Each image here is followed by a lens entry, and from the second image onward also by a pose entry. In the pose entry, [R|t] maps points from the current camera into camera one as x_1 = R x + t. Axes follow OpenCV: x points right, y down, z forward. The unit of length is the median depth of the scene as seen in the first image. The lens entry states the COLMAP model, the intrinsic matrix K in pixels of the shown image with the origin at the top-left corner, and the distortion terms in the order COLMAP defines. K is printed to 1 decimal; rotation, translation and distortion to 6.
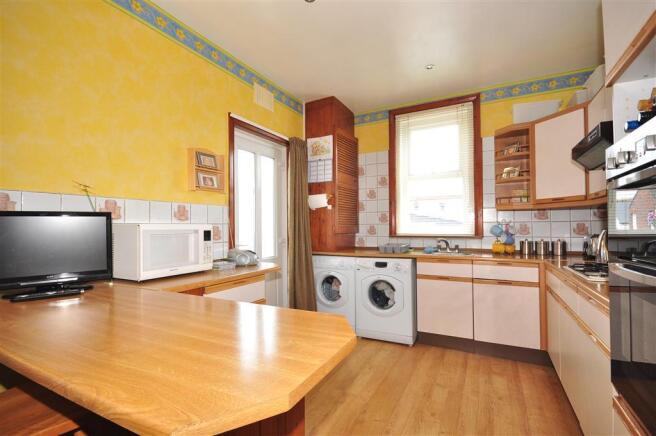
lens RADIAL K [[304.8, 0, 328.1], [0, 304.8, 221.9], [0, 0, 1]] dist [0.011527, 0.000302]
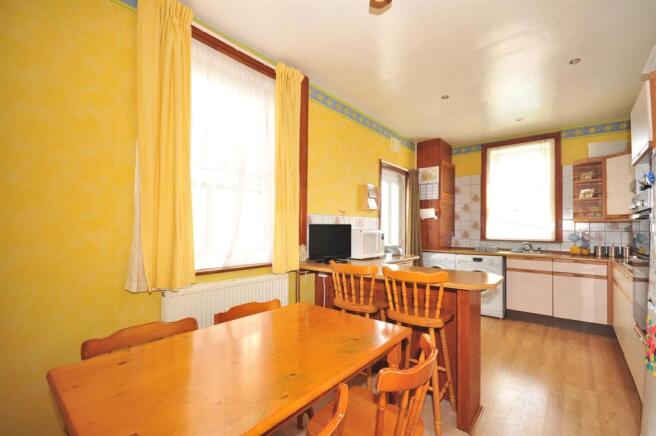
lens RADIAL K [[287.9, 0, 328.3], [0, 287.9, 223.2], [0, 0, 1]] dist [0.015589, -0.013081]
pose [[0.976960, 0.014720, -0.212915, -0.204631], [-0.015444, 0.999879, -0.001739, -0.013366], [0.212864, 0.004987, 0.977069, -0.415153]]
